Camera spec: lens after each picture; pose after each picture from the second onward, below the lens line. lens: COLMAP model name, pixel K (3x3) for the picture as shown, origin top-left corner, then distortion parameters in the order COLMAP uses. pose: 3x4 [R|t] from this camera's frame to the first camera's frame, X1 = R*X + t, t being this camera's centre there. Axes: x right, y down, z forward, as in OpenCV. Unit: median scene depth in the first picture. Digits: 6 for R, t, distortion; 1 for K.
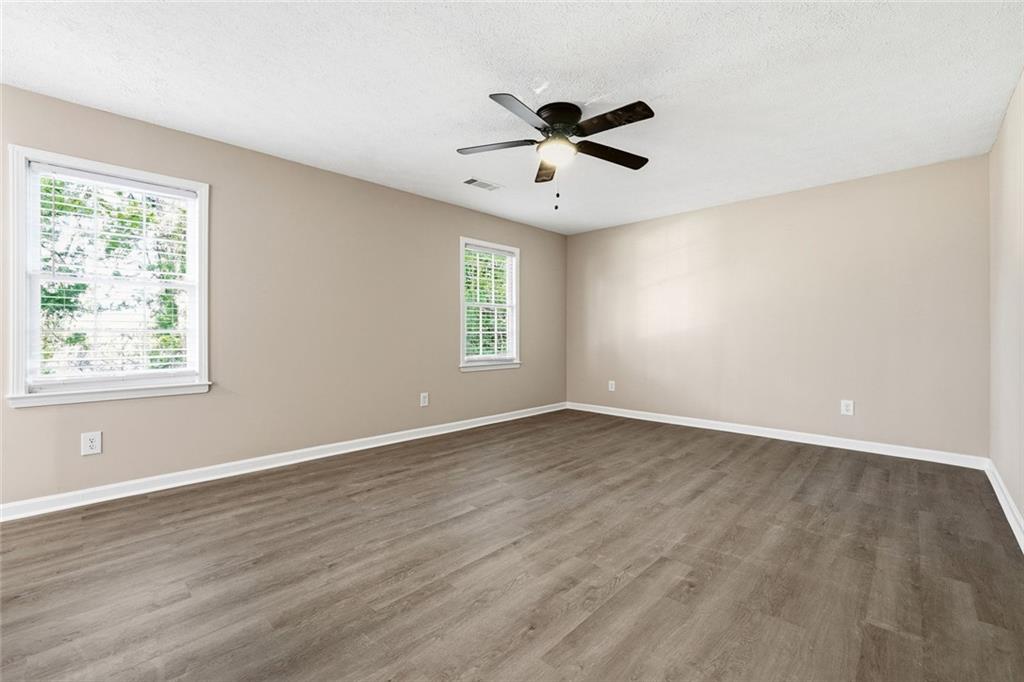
lens RADIAL K [[443.9, 0, 513.5], [0, 443.9, 340.3], [0, 0, 1]] dist [-0.000958, 0.000096]
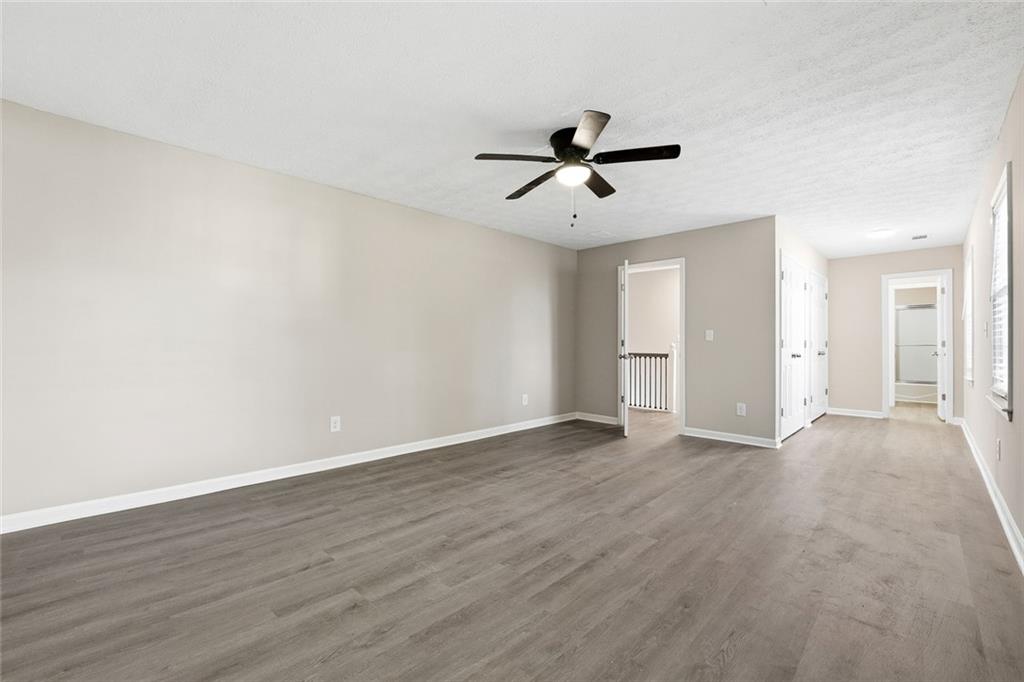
lens RADIAL K [[443.9, 0, 512.0], [0, 443.9, 341.0], [0, 0, 1]] dist [-0.000958, 0.000096]
pose [[-0.999927, -0.006046, 0.010464, 0.225641], [-0.006029, 0.999980, 0.001628, -0.028796], [-0.010474, 0.001565, -0.999944, 1.986426]]
